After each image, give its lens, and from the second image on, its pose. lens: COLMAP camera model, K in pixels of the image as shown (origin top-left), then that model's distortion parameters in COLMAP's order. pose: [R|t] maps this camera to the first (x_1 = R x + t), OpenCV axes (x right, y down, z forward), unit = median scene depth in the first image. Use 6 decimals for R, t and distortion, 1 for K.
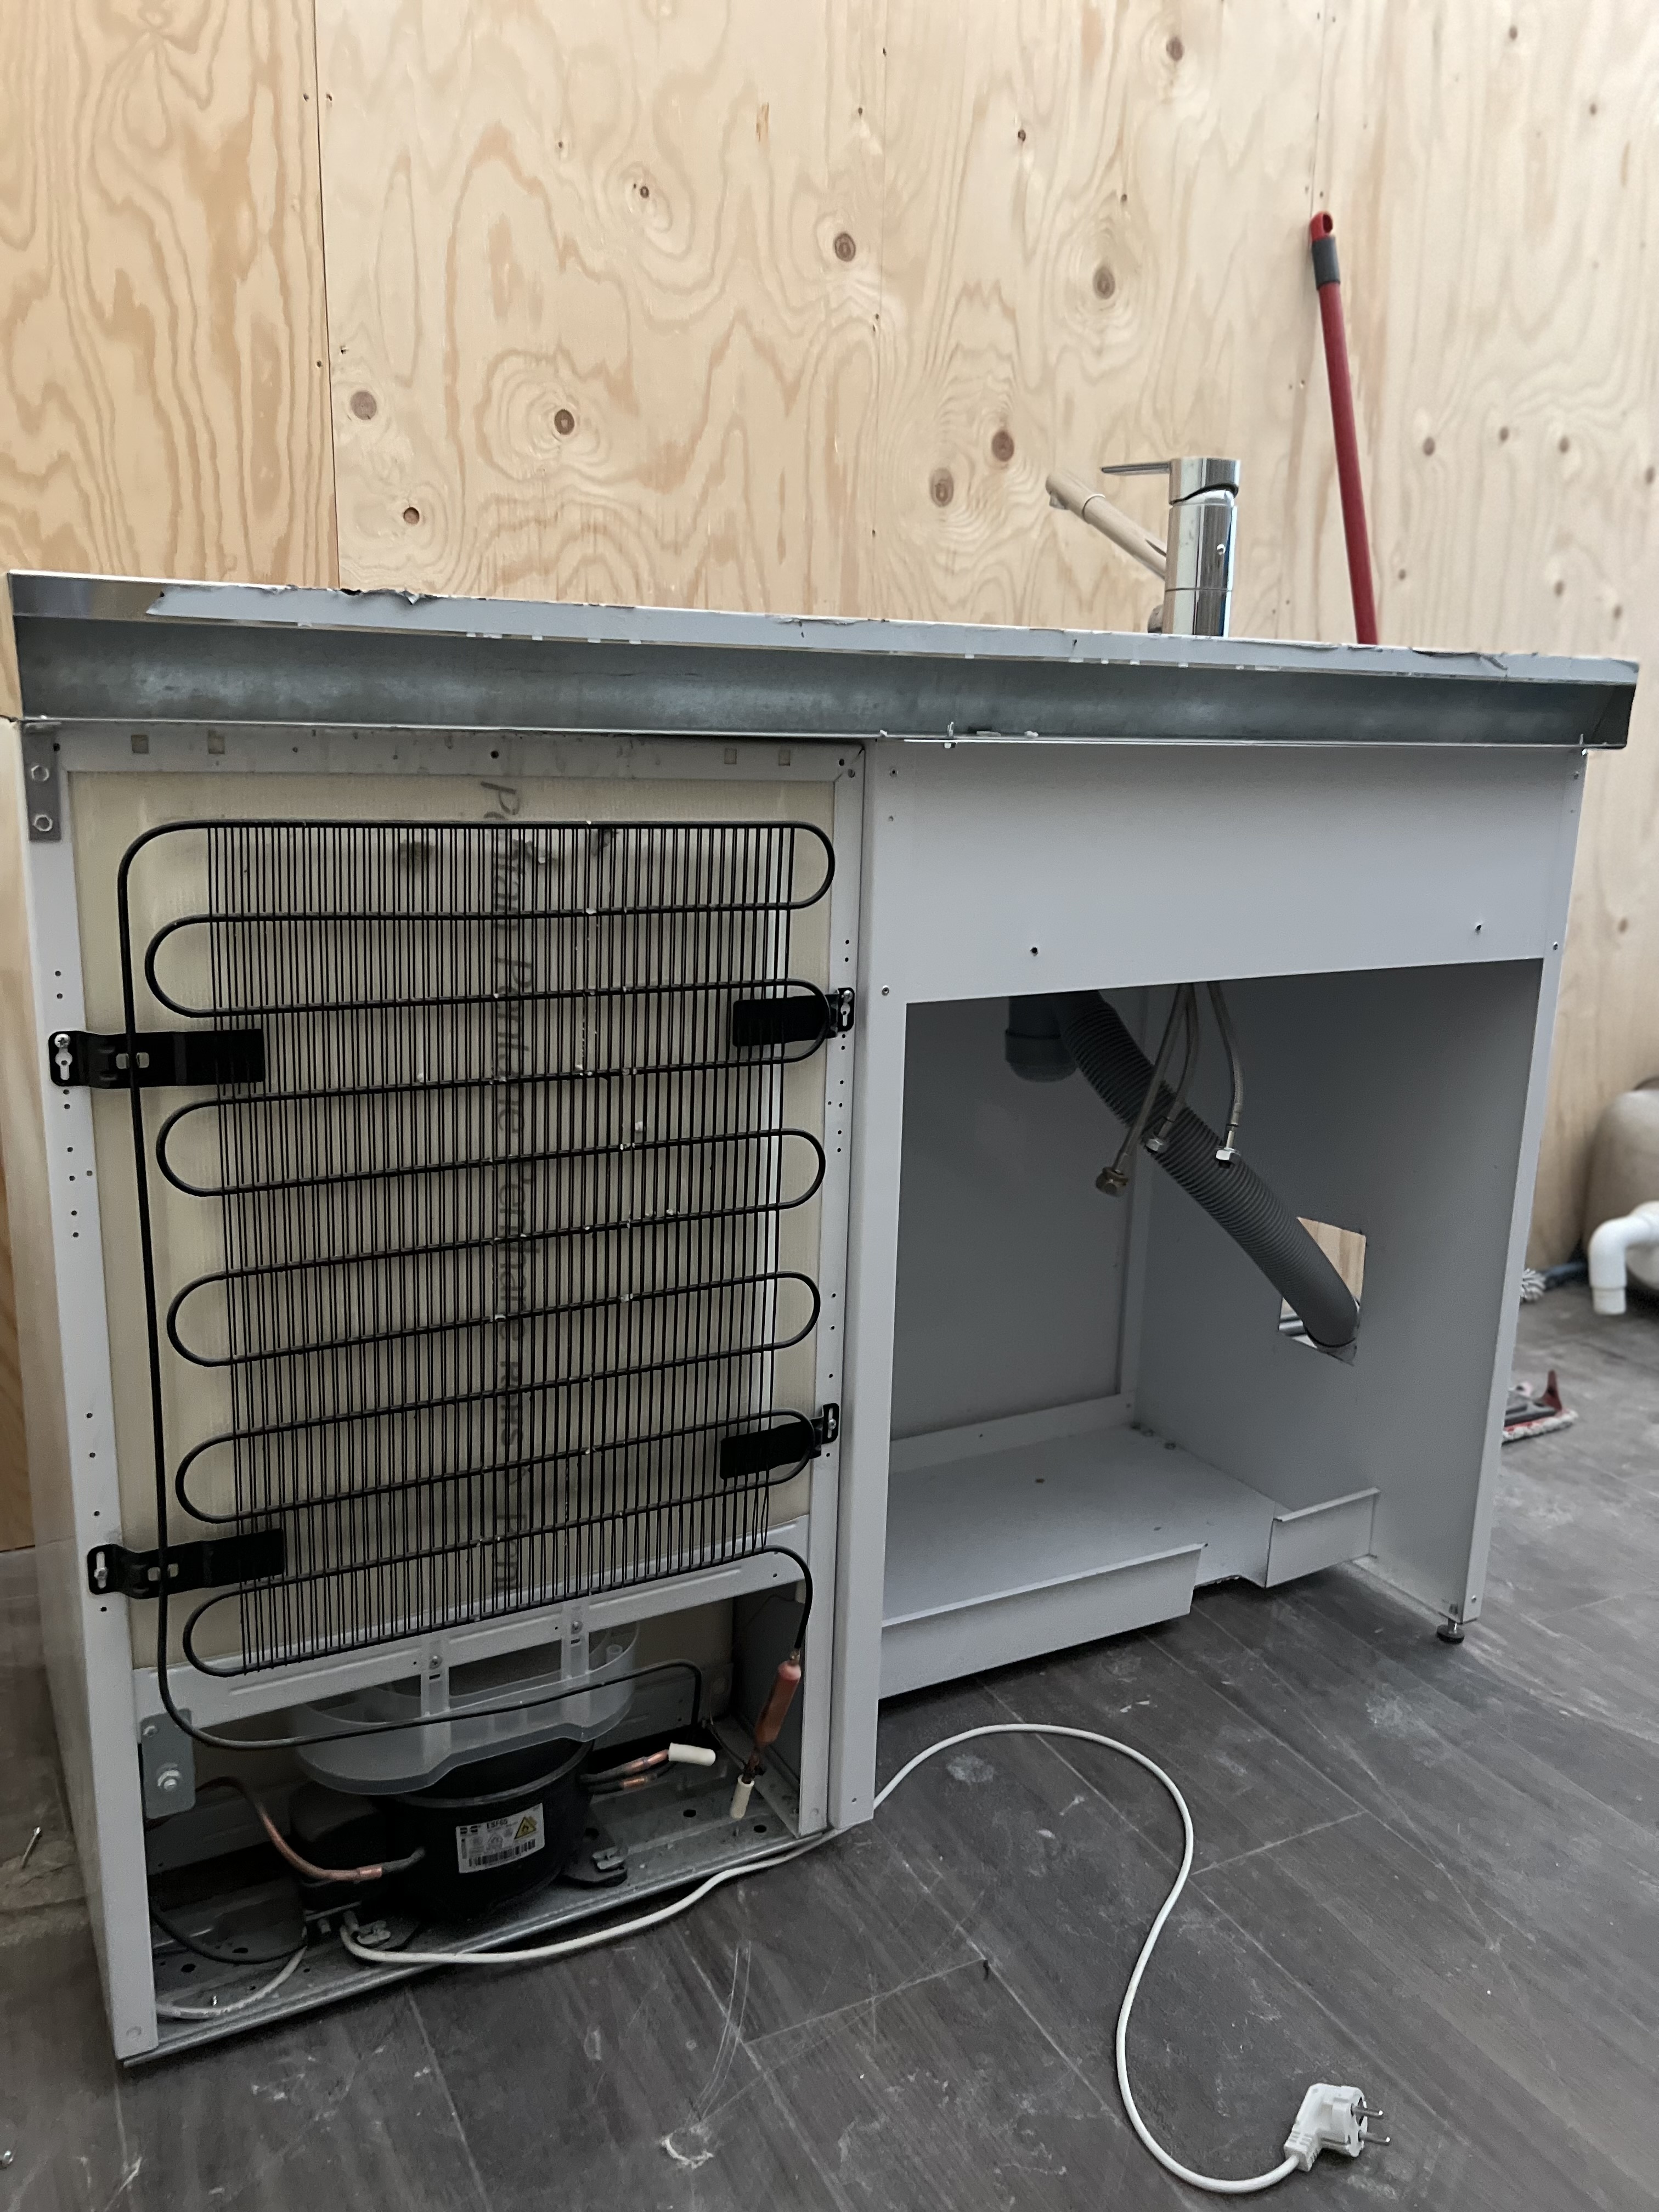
lens RADIAL K [[1650.7, 0, 831.4], [0, 1650.7, 1108.1], [0, 0, 1]] dist [0.022770, -0.036346]
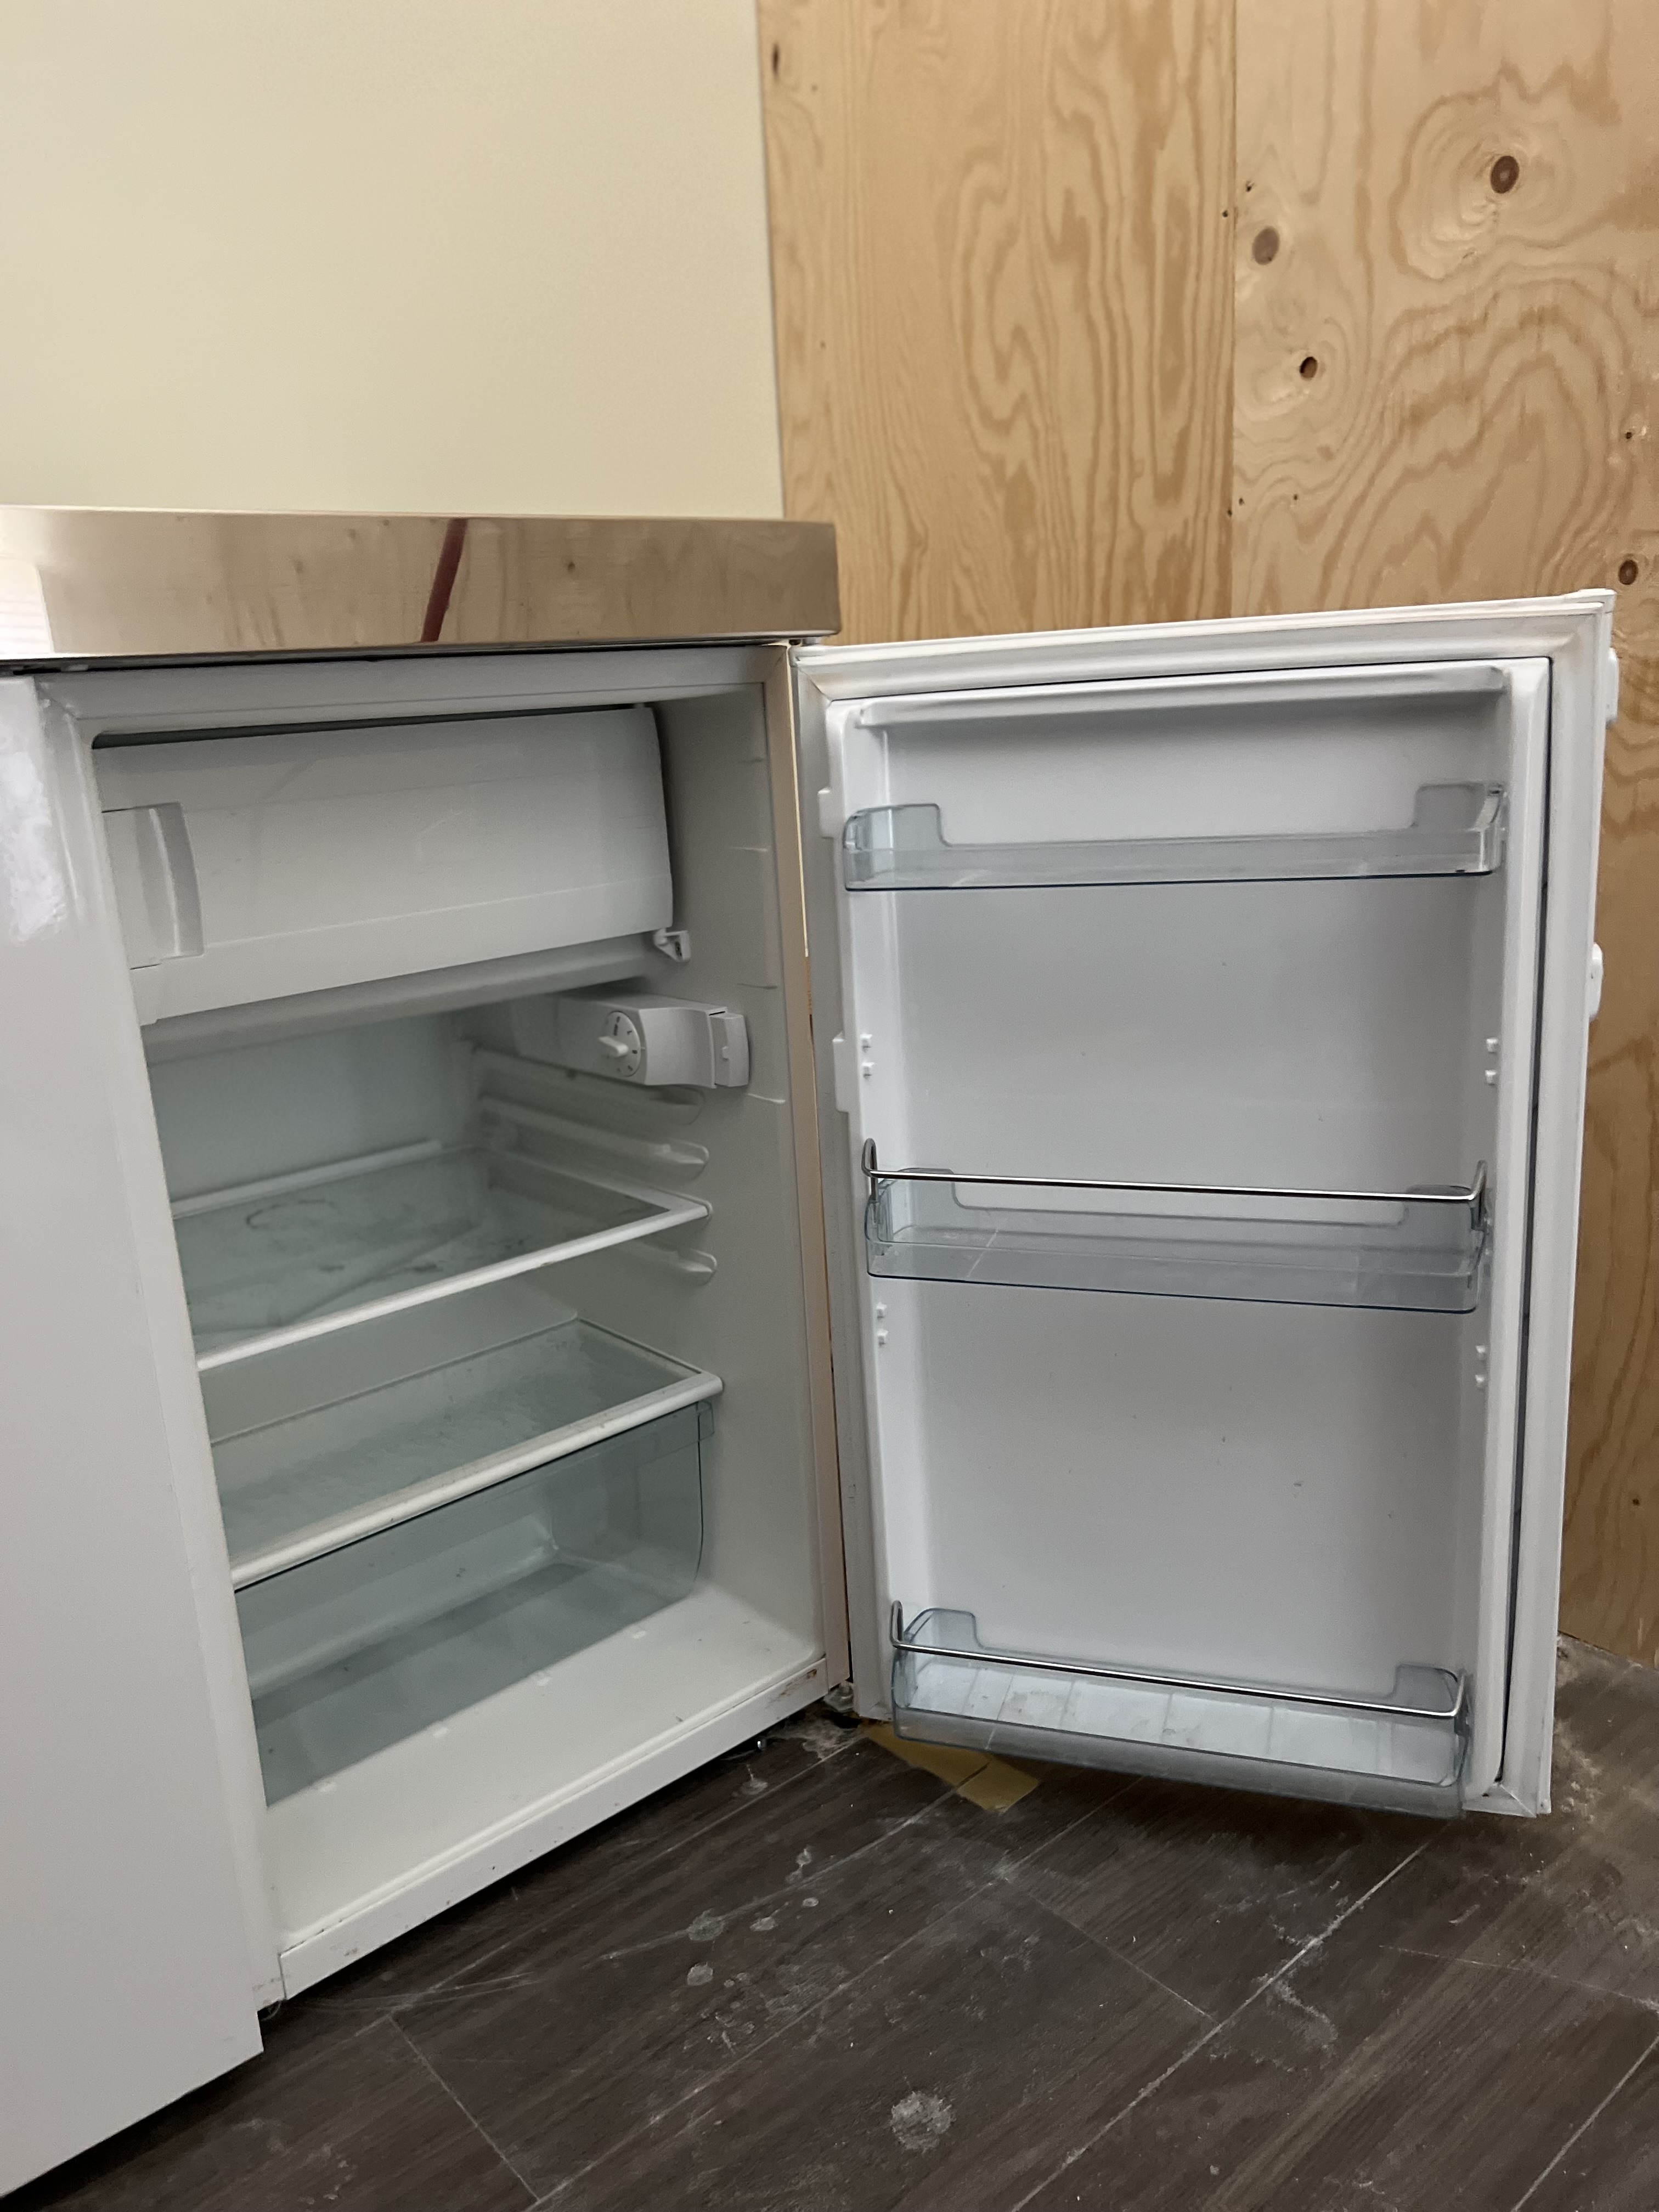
lens RADIAL K [[1650.7, 0, 827.9], [0, 1650.7, 1110.4], [0, 0, 1]] dist [0.022770, -0.036346]
pose [[0.231477, 0.202542, -0.951522, 0.551958], [-0.165584, 0.972018, 0.166624, -0.103235], [0.958645, 0.118987, 0.258538, 0.624670]]
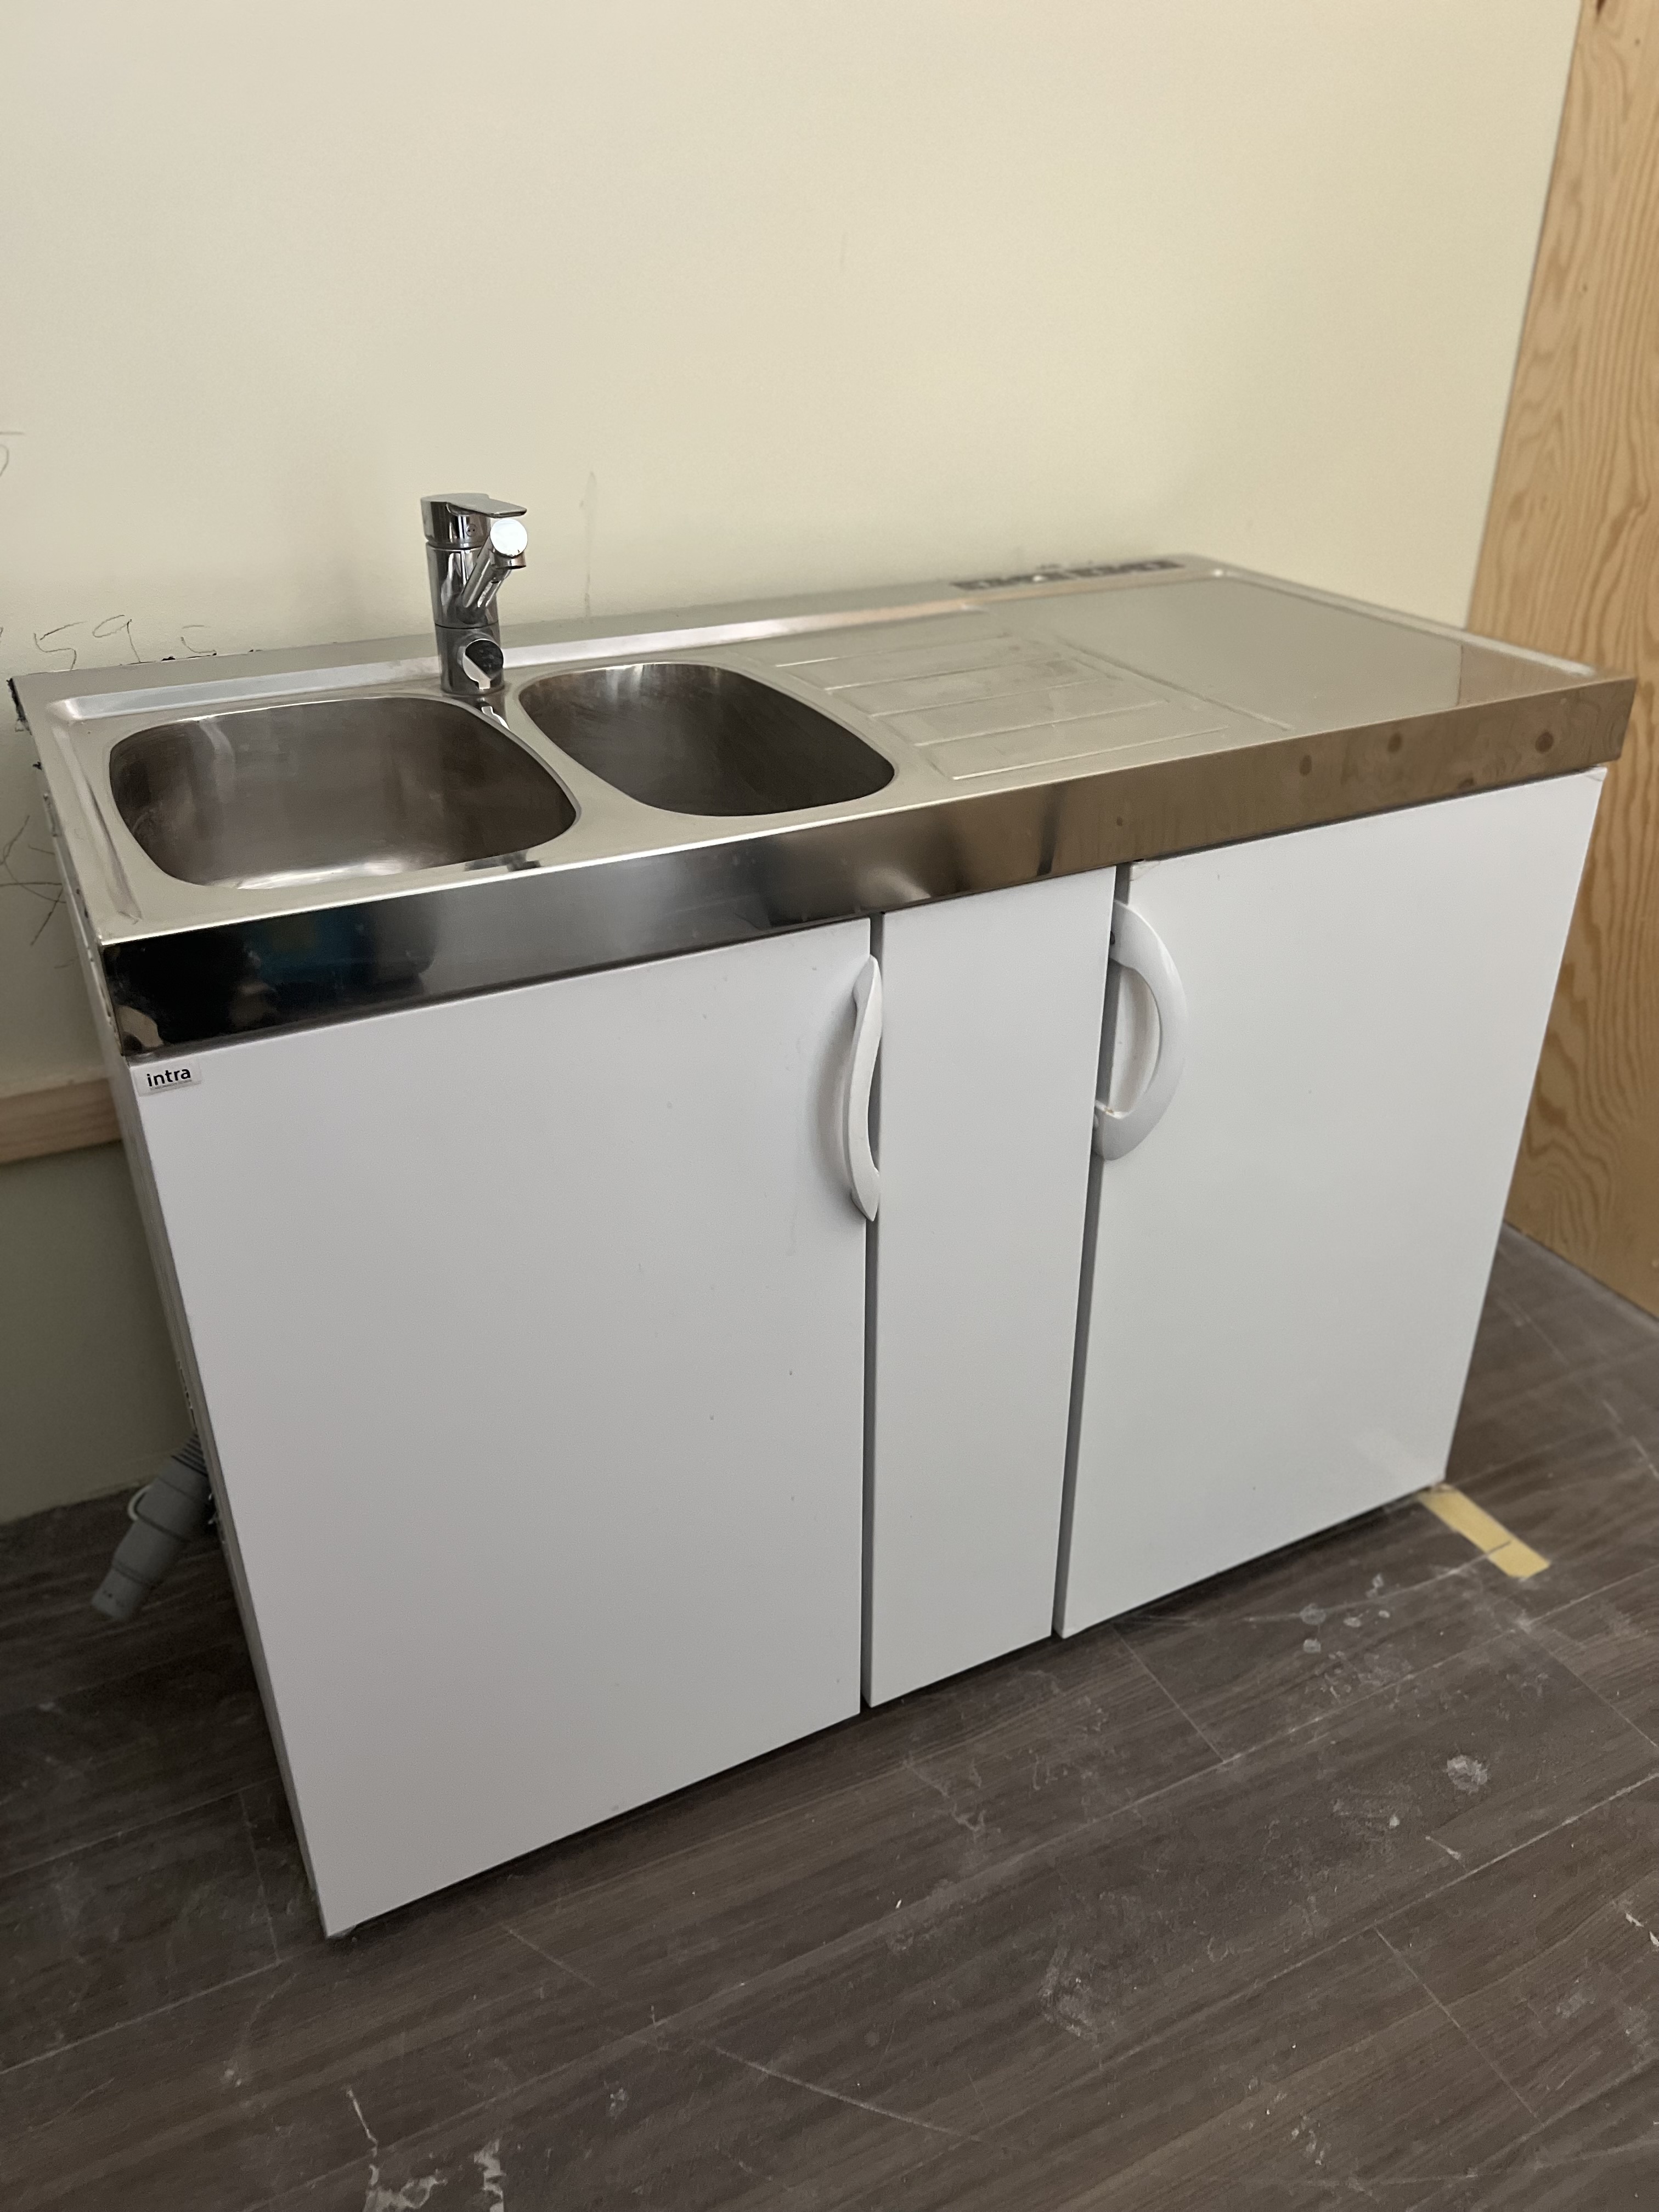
lens RADIAL K [[1650.7, 0, 821.4], [0, 1650.7, 1111.9], [0, 0, 1]] dist [0.022770, -0.036346]
pose [[-0.019176, 0.468251, -0.883388, 0.727738], [-0.229071, 0.857990, 0.459761, -0.325922], [0.973221, 0.211175, 0.090810, 0.335094]]
